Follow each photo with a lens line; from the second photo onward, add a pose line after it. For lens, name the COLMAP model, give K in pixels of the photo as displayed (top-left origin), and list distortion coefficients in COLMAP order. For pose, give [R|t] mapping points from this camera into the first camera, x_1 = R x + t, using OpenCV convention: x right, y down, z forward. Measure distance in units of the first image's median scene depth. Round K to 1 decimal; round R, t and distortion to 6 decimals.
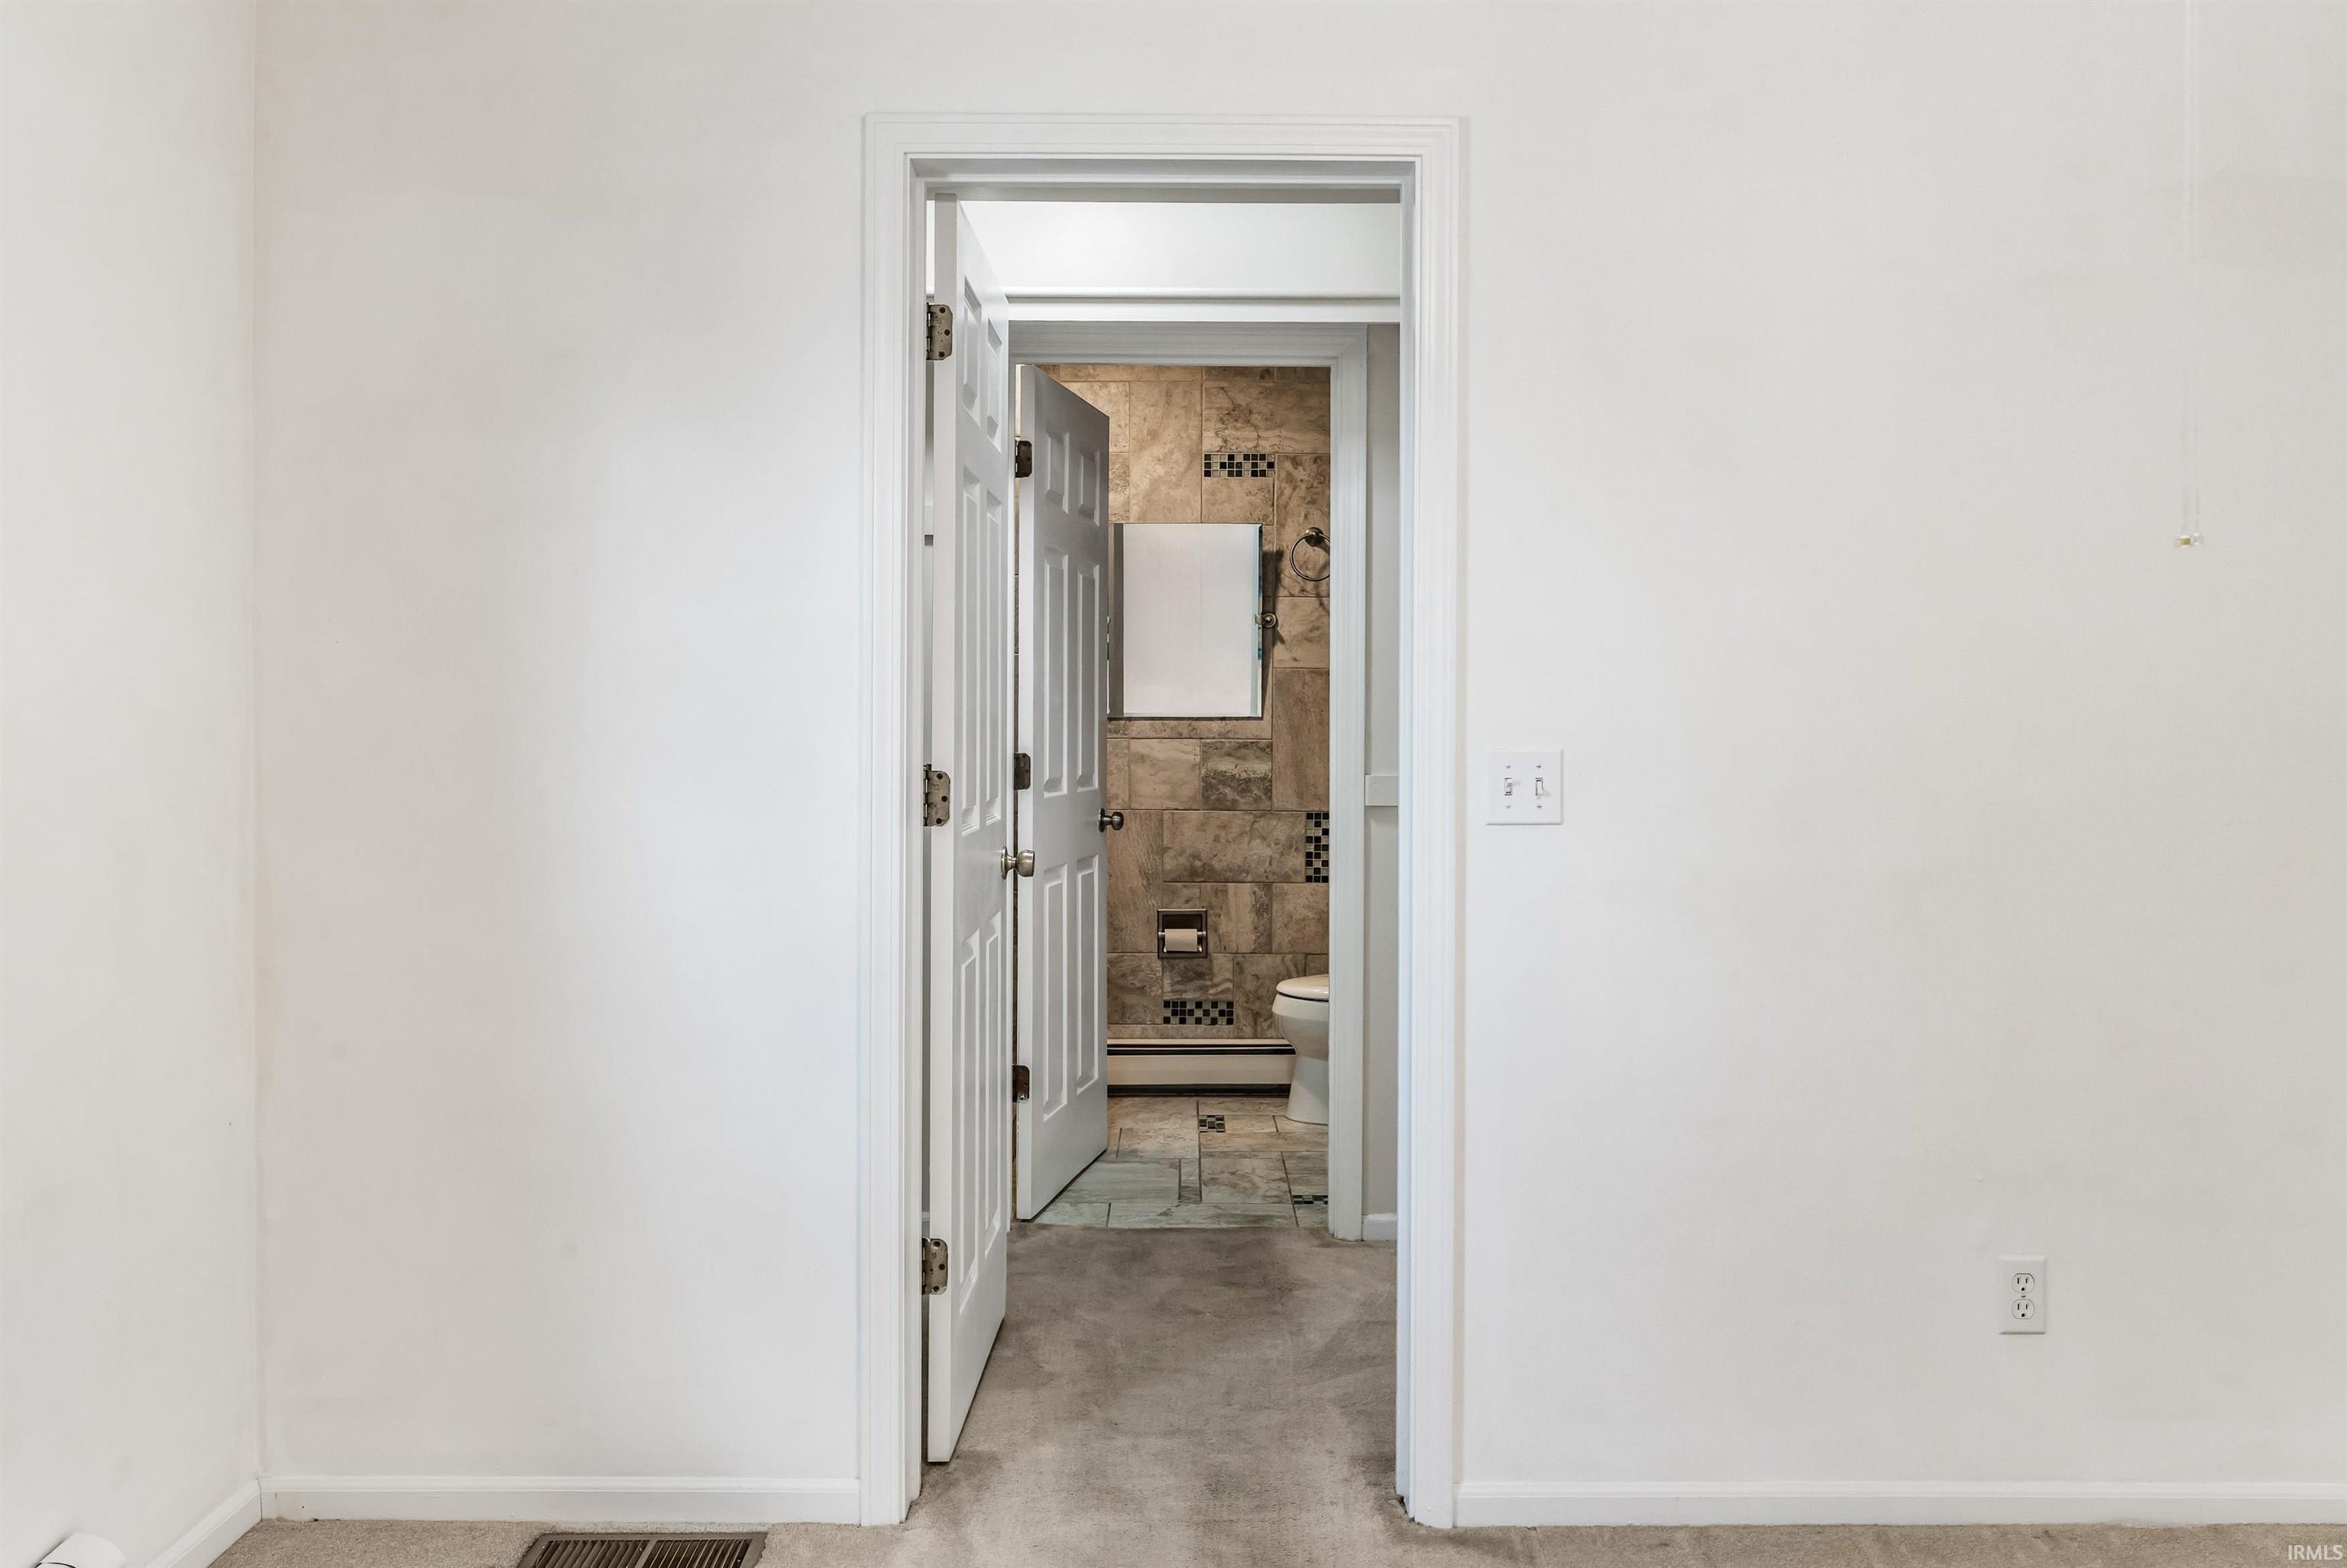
lens RADIAL K [[1868.3, 0, 1191.7], [0, 1868.3, 712.0], [0, 0, 1]] dist [-0.000193, 0.002831]
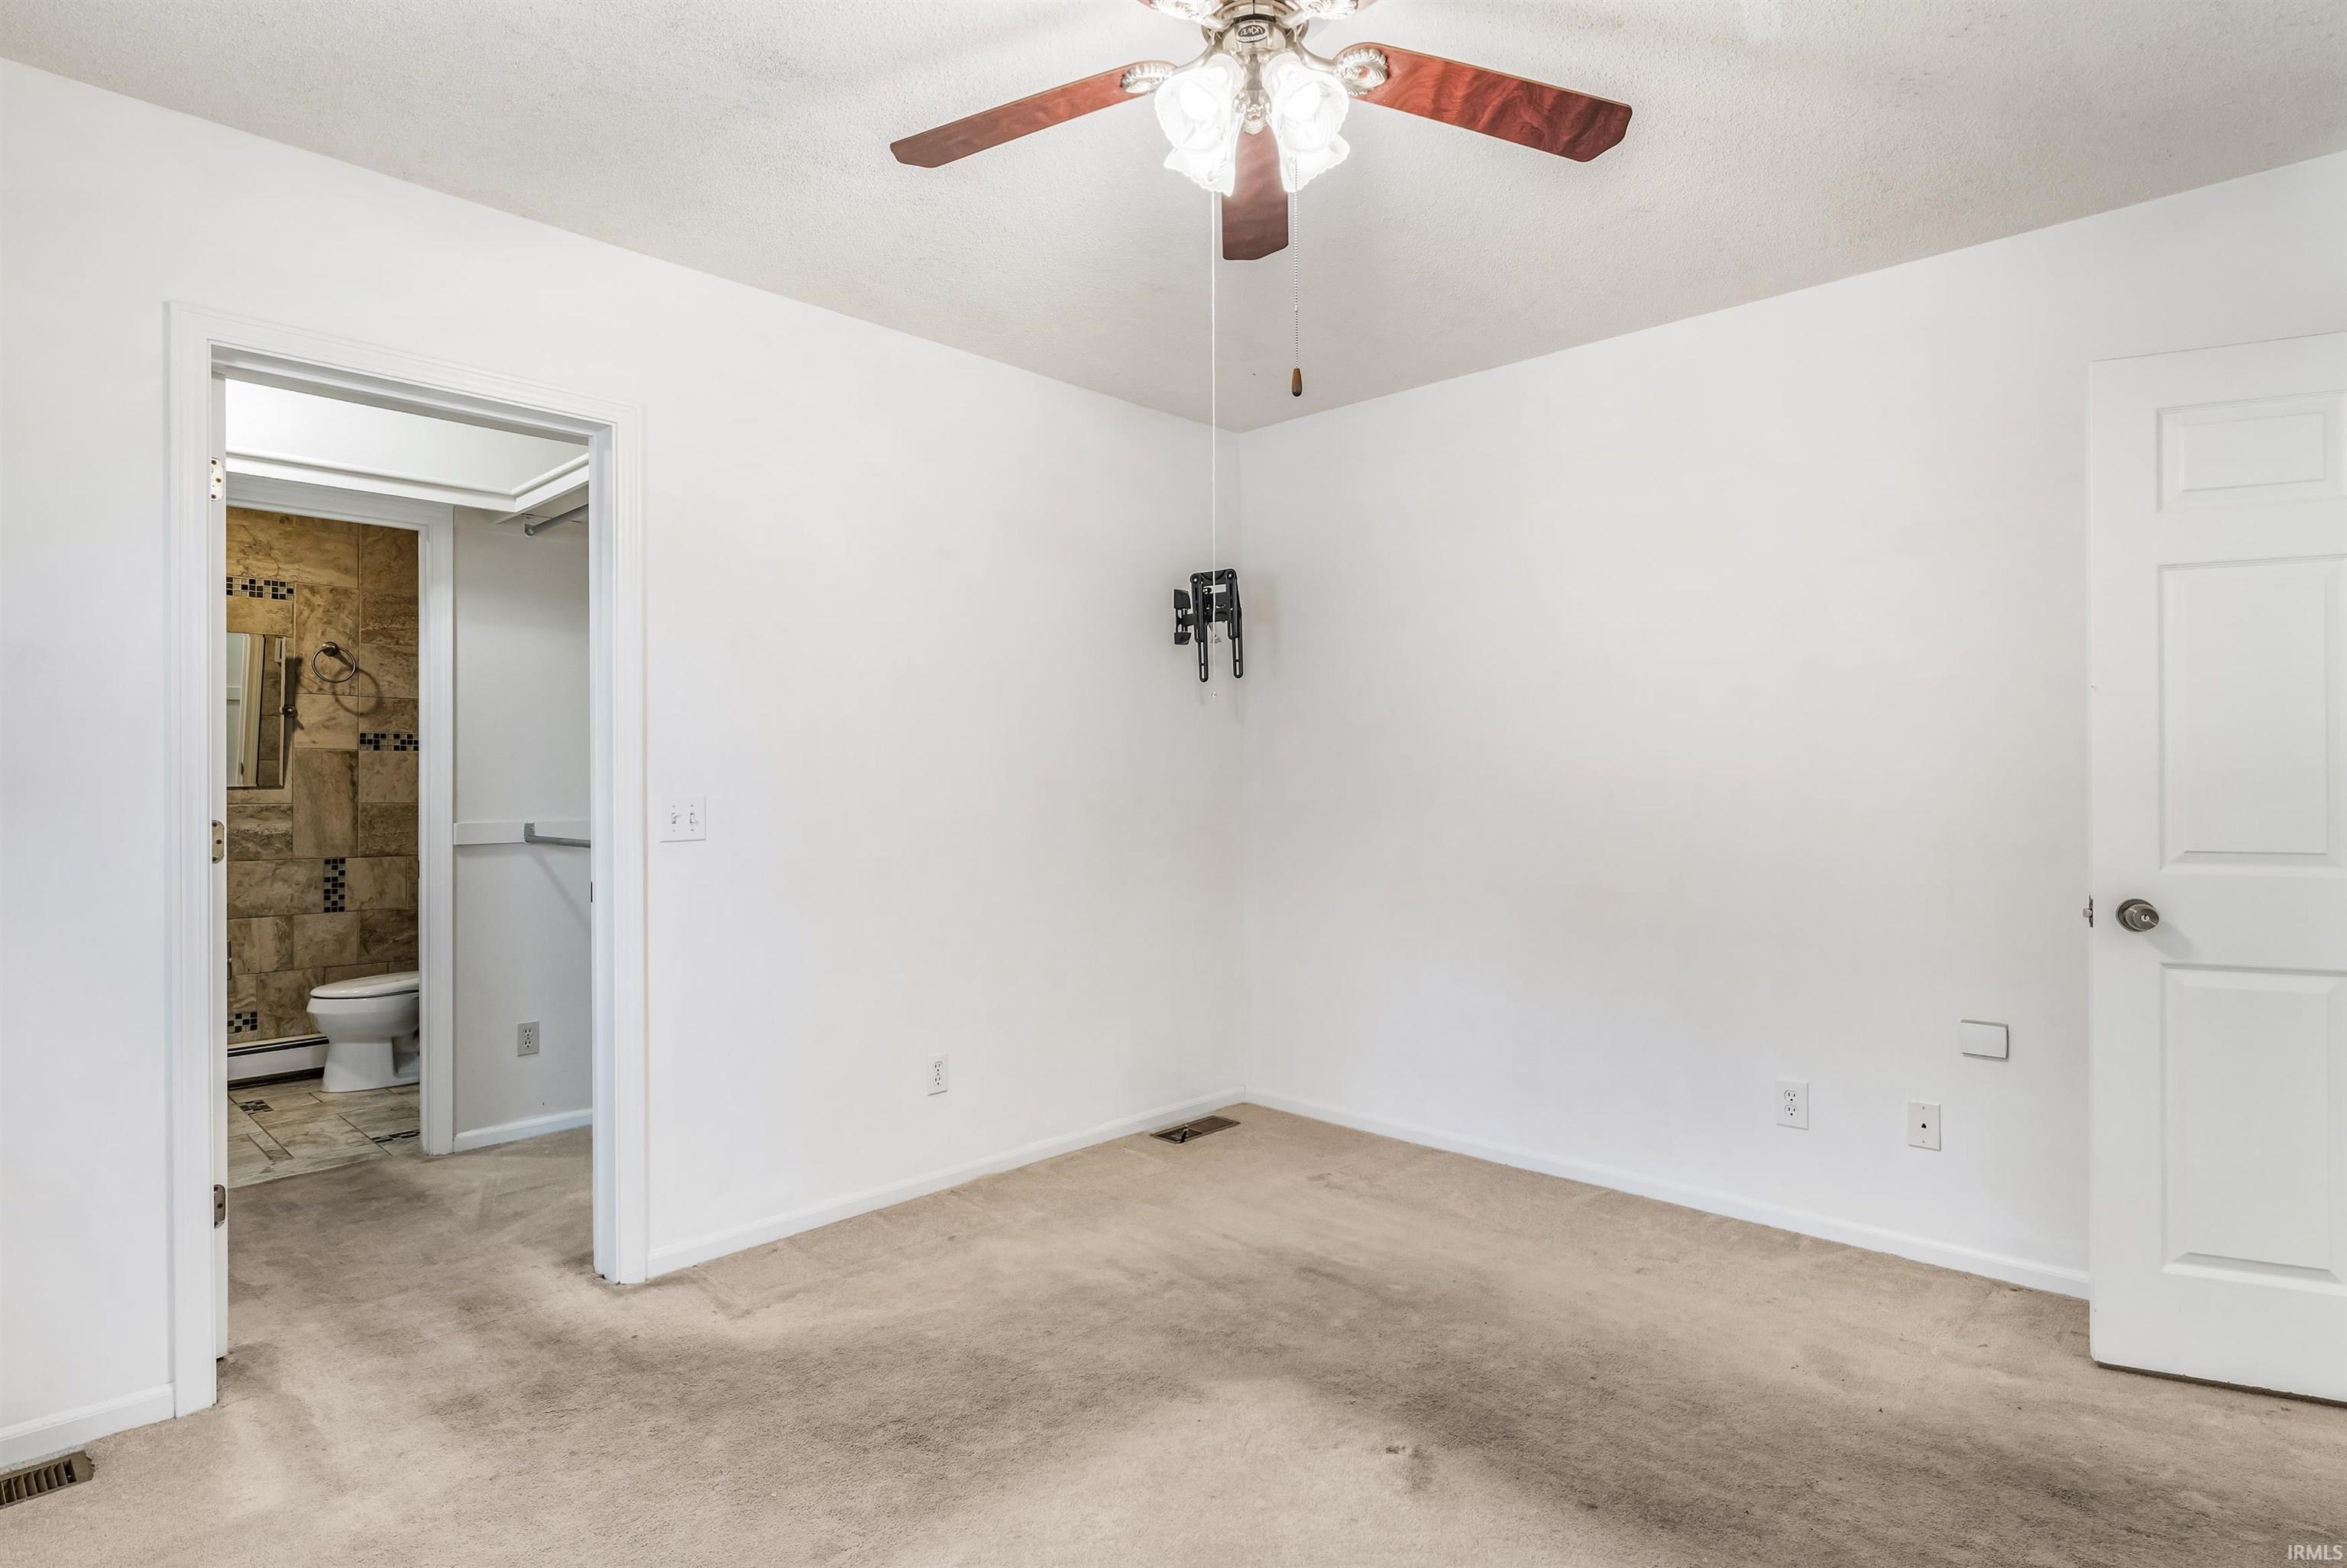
lens RADIAL K [[1236.7, 0, 1191.5], [0, 1236.7, 783.4], [0, 0, 1]] dist [-0.000048, 0.001367]
pose [[0.686560, -0.007682, 0.727033, -0.152968], [0.010438, 0.999945, 0.000709, 0.006487], [-0.726998, 0.007102, 0.686603, -0.037370]]
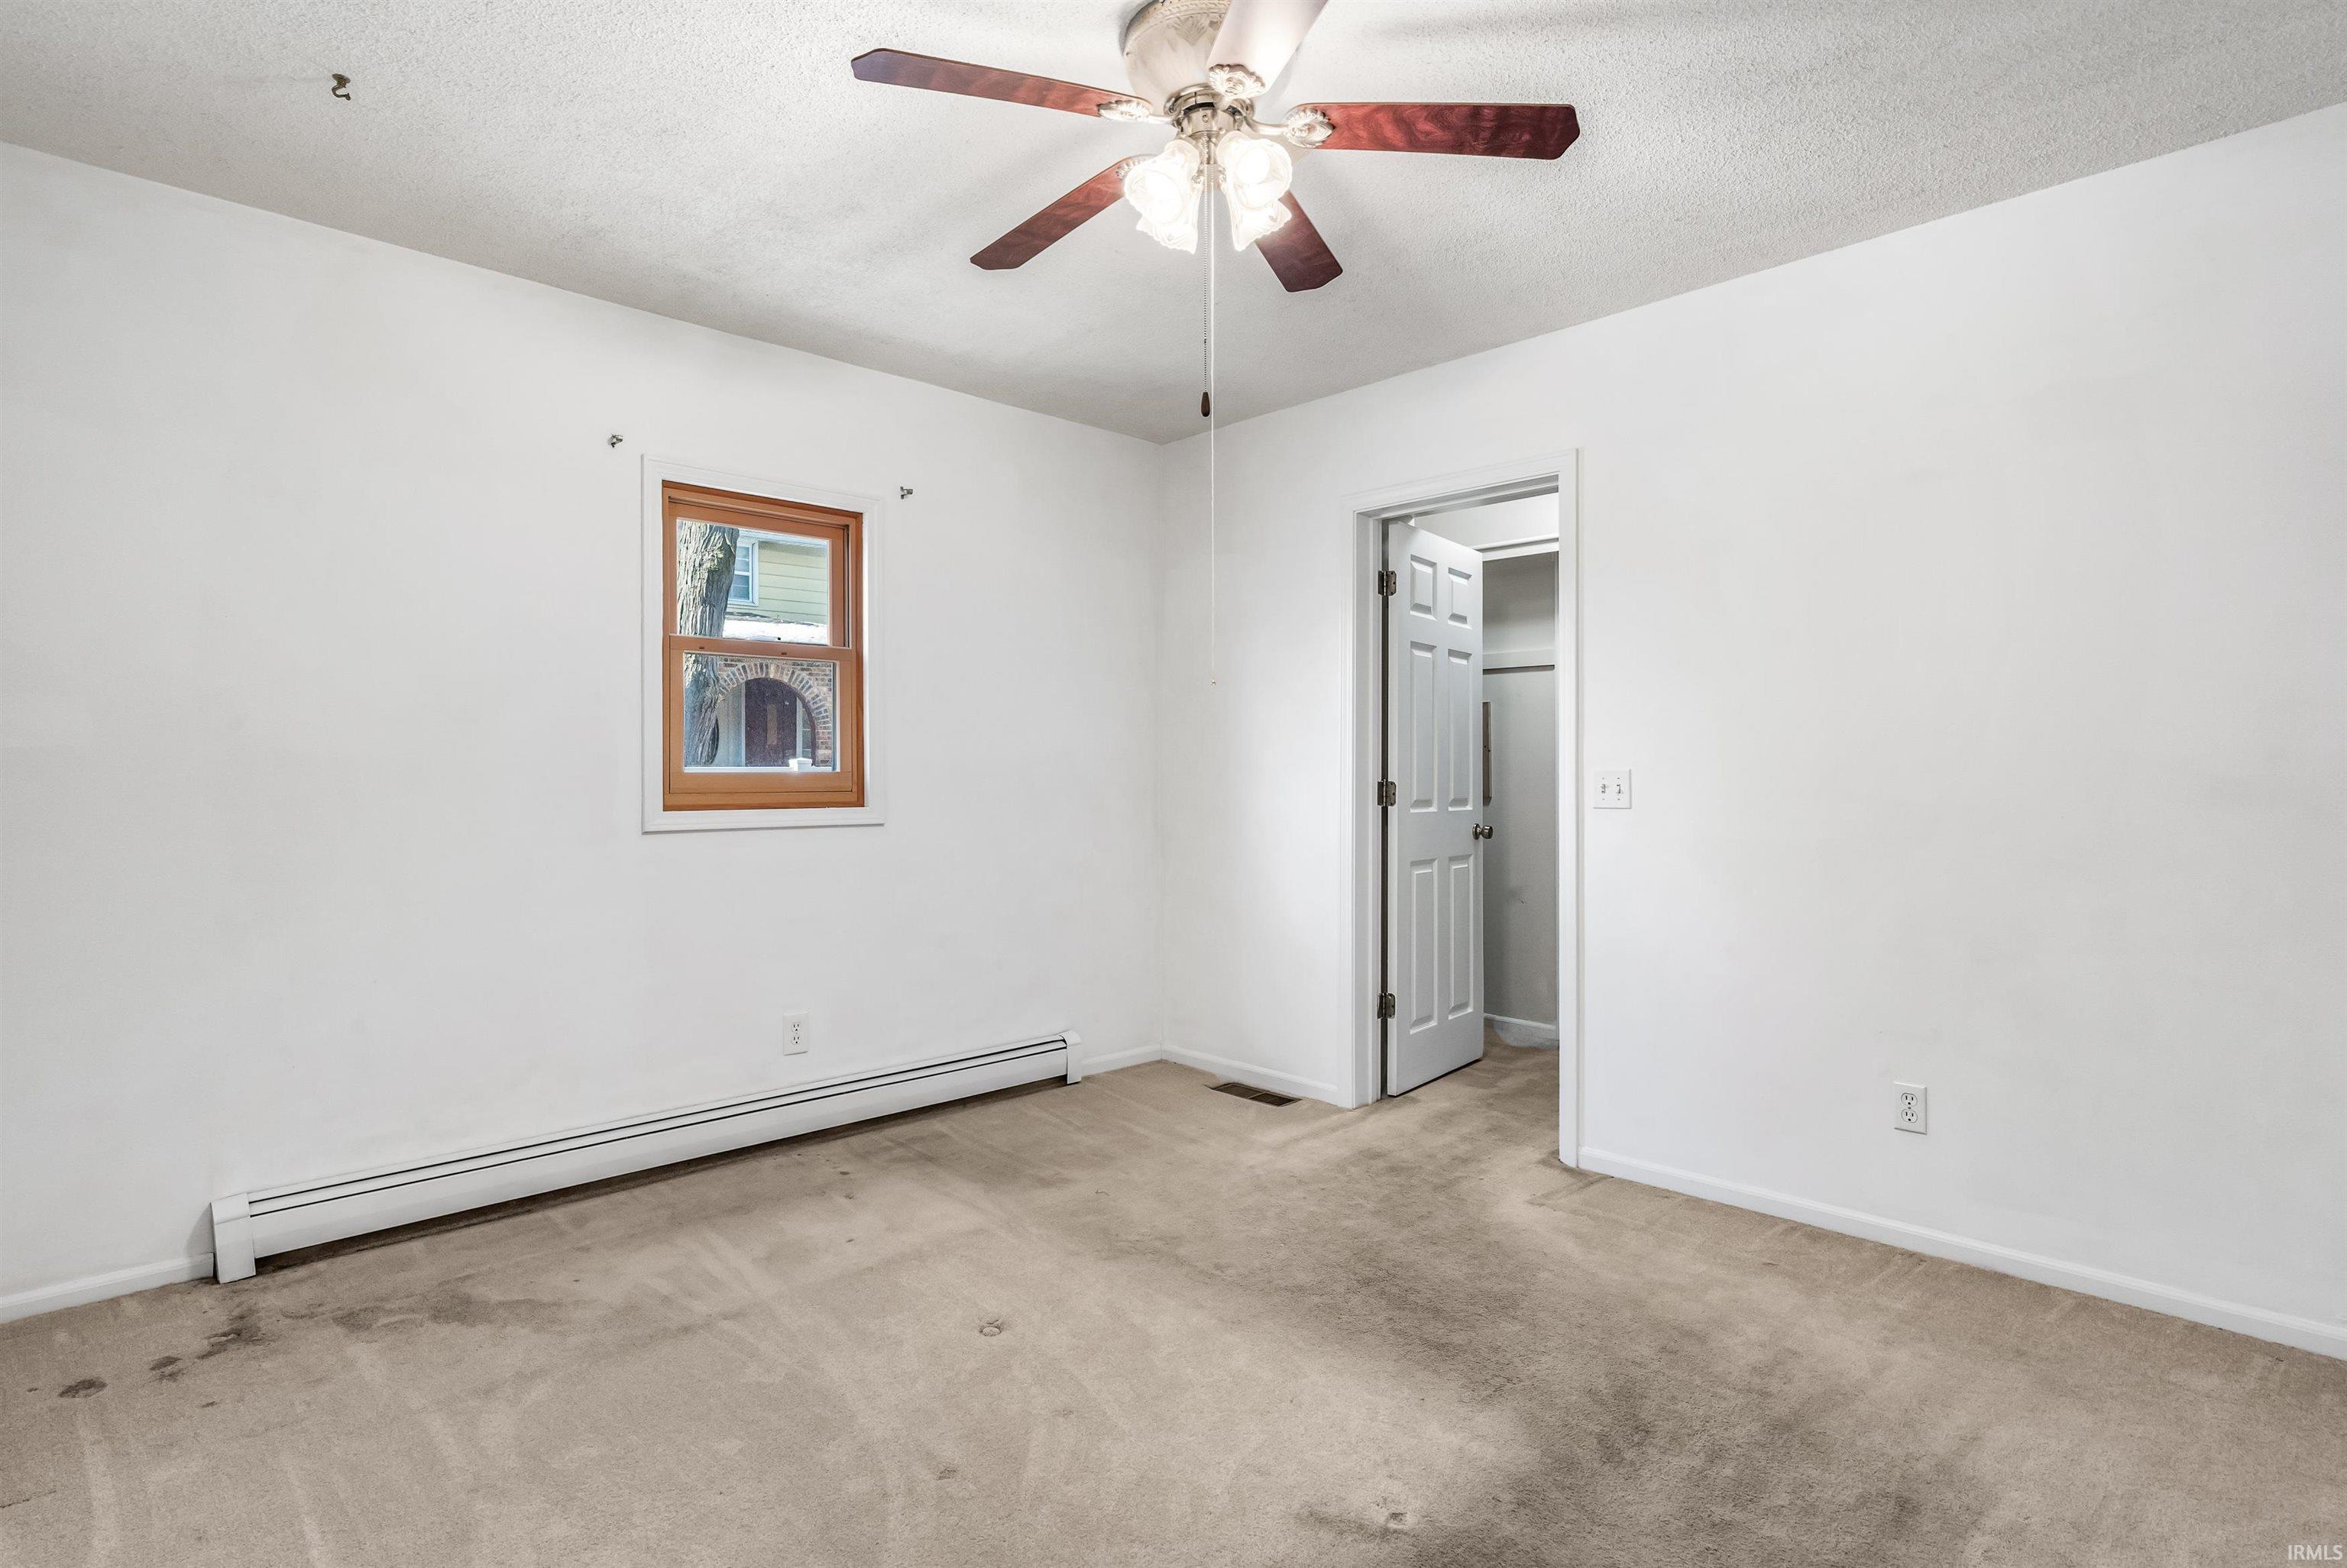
lens RADIAL K [[1236.7, 0, 1169.6], [0, 1236.7, 774.8], [0, 0, 1]] dist [-0.000048, 0.001367]
pose [[0.674288, -0.003936, -0.738458, 0.401576], [0.000714, 0.999989, -0.004678, 0.015785], [0.738468, 0.002627, 0.674283, -0.092291]]
